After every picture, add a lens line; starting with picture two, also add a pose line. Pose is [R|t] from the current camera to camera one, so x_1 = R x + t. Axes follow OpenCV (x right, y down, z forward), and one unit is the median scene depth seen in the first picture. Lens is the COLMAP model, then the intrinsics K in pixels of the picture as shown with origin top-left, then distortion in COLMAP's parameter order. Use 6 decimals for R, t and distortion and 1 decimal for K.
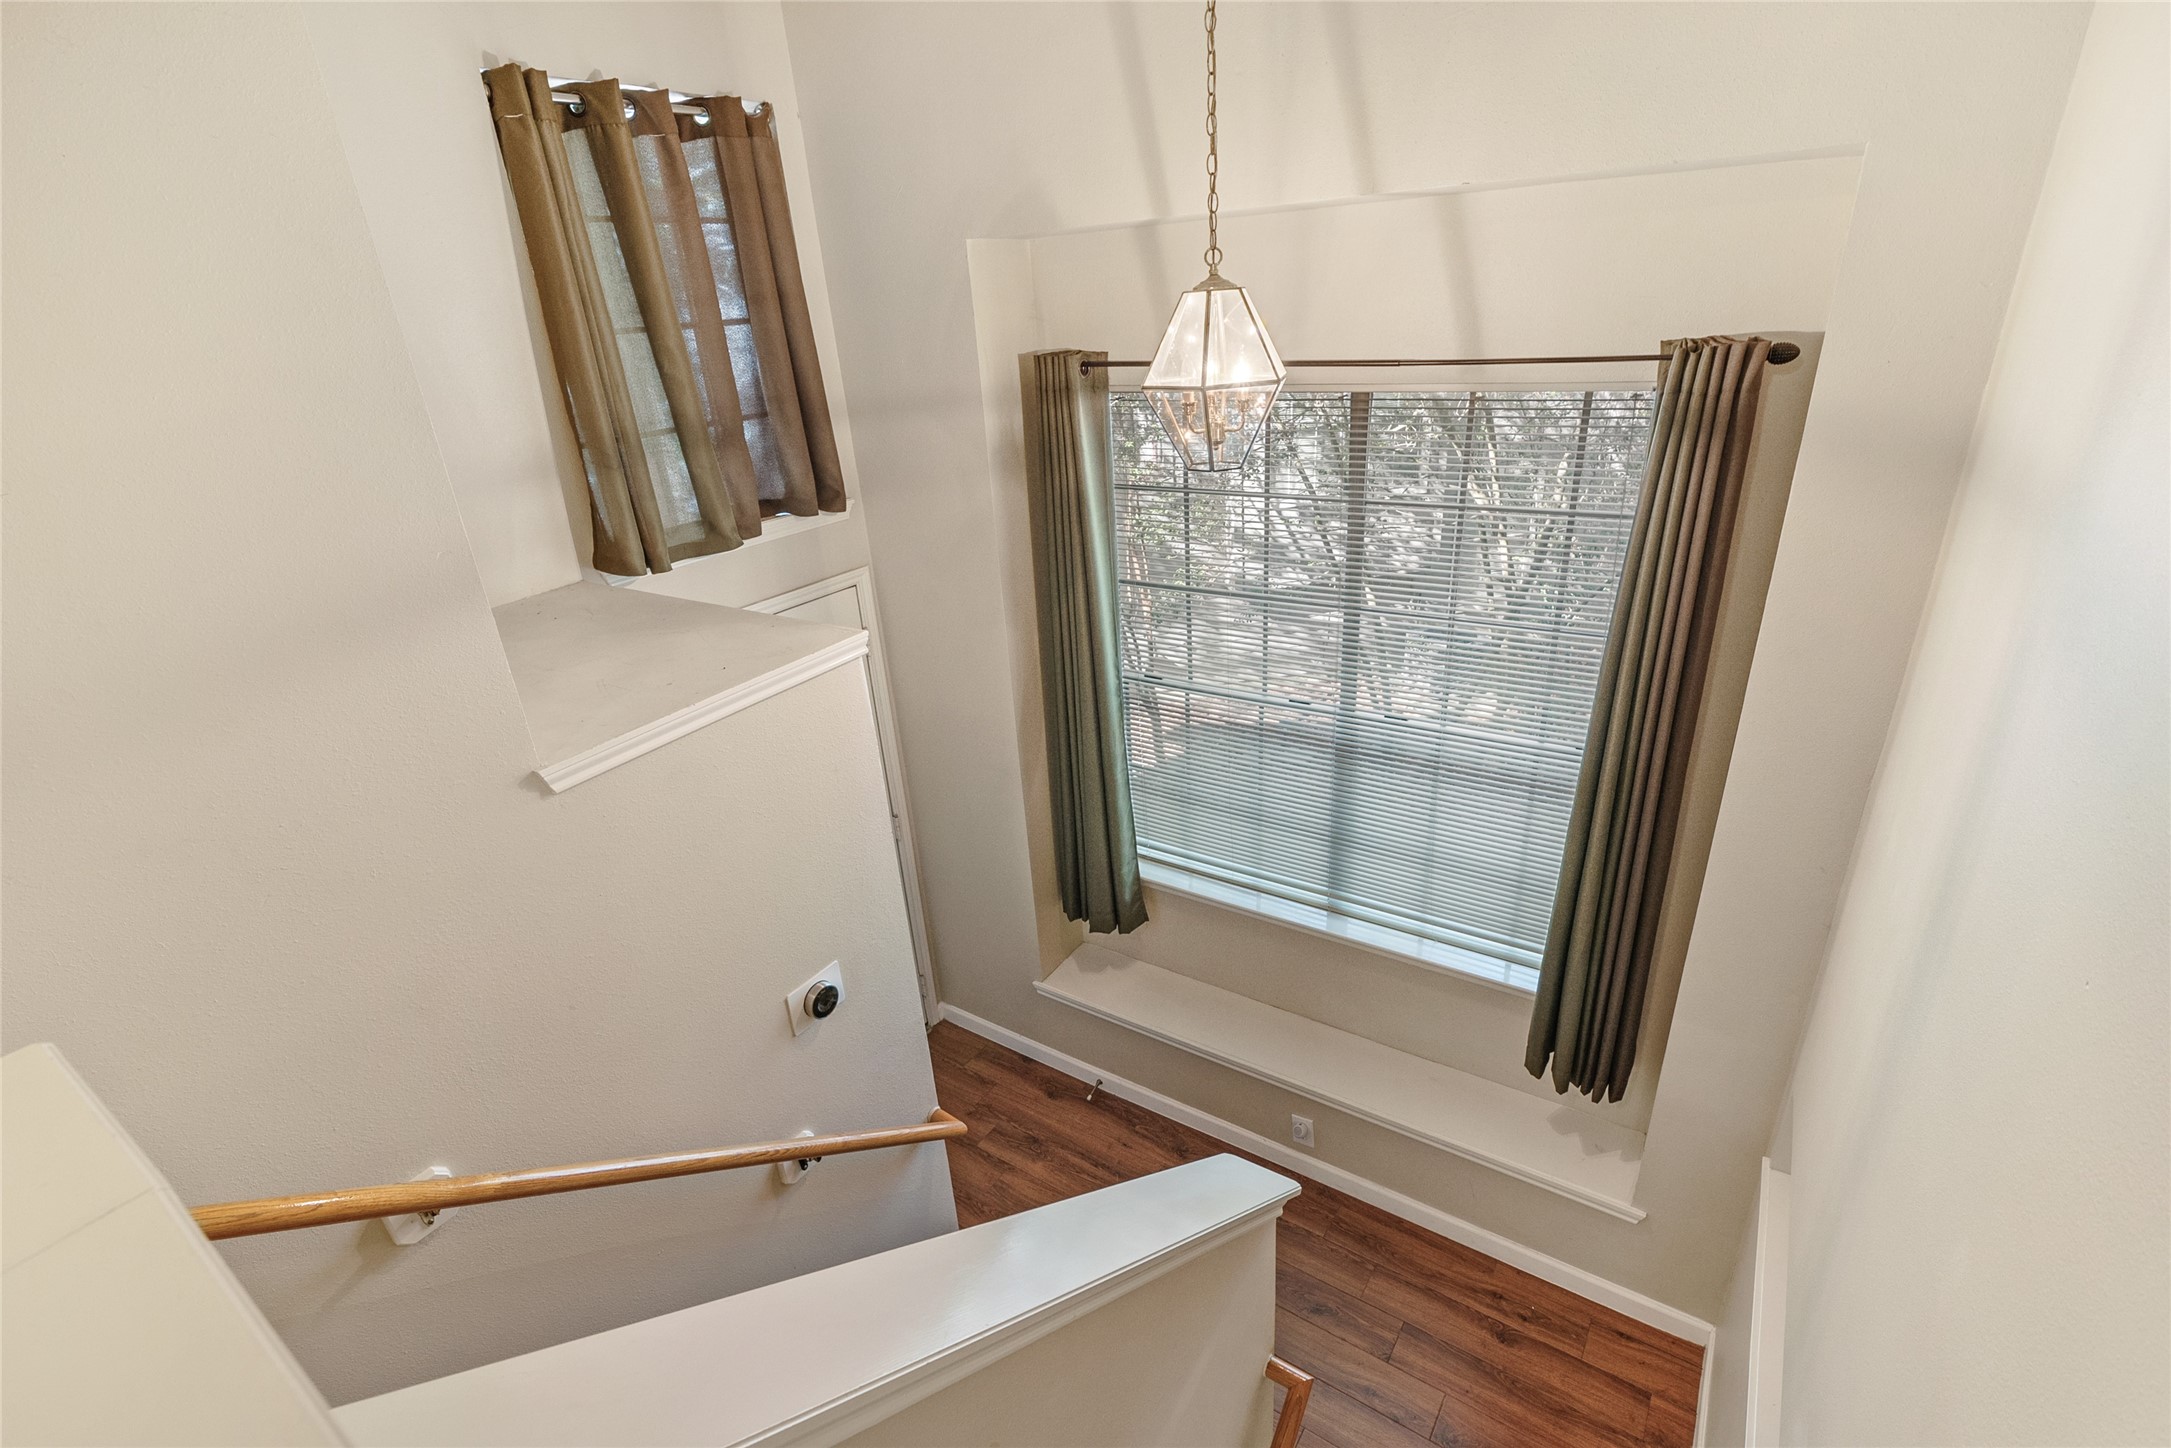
lens RADIAL K [[1013.8, 0, 1083.9], [0, 1013.8, 726.9], [0, 0, 1]] dist [-0.009988, 0.000349]
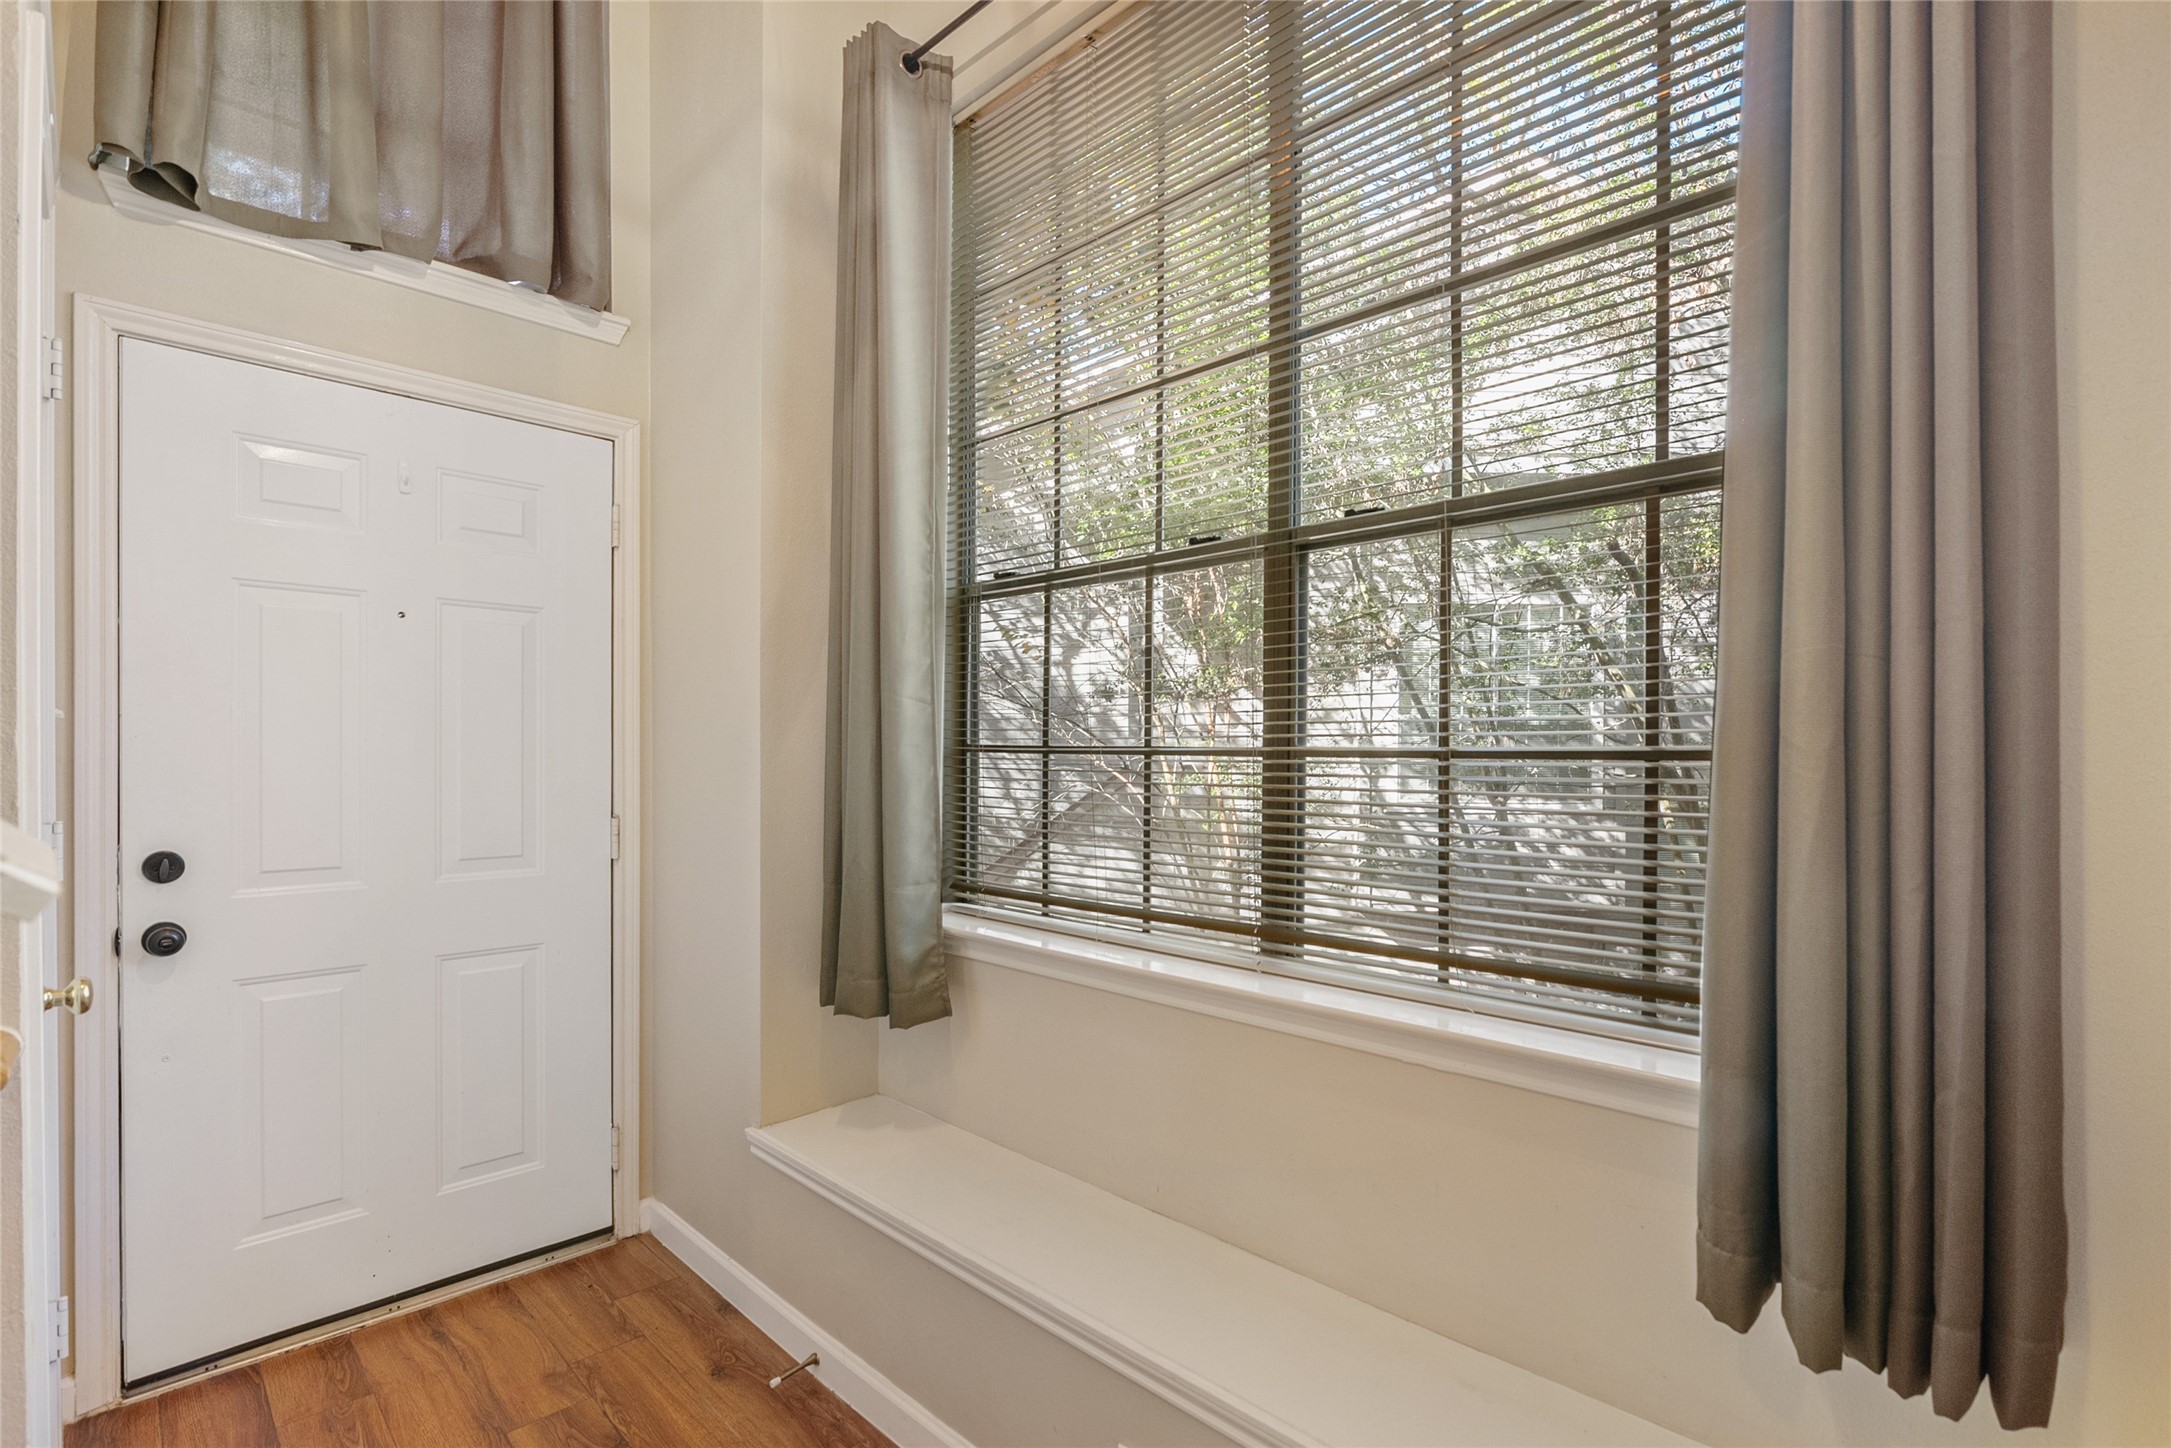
lens RADIAL K [[1013.8, 0, 1090.6], [0, 1013.8, 731.4], [0, 0, 1]] dist [-0.009988, 0.000349]
pose [[0.980997, 0.068247, -0.181626, 0.253799], [-0.135610, 0.910658, -0.390271, 0.287267], [0.138764, 0.407485, 0.902608, 0.524177]]
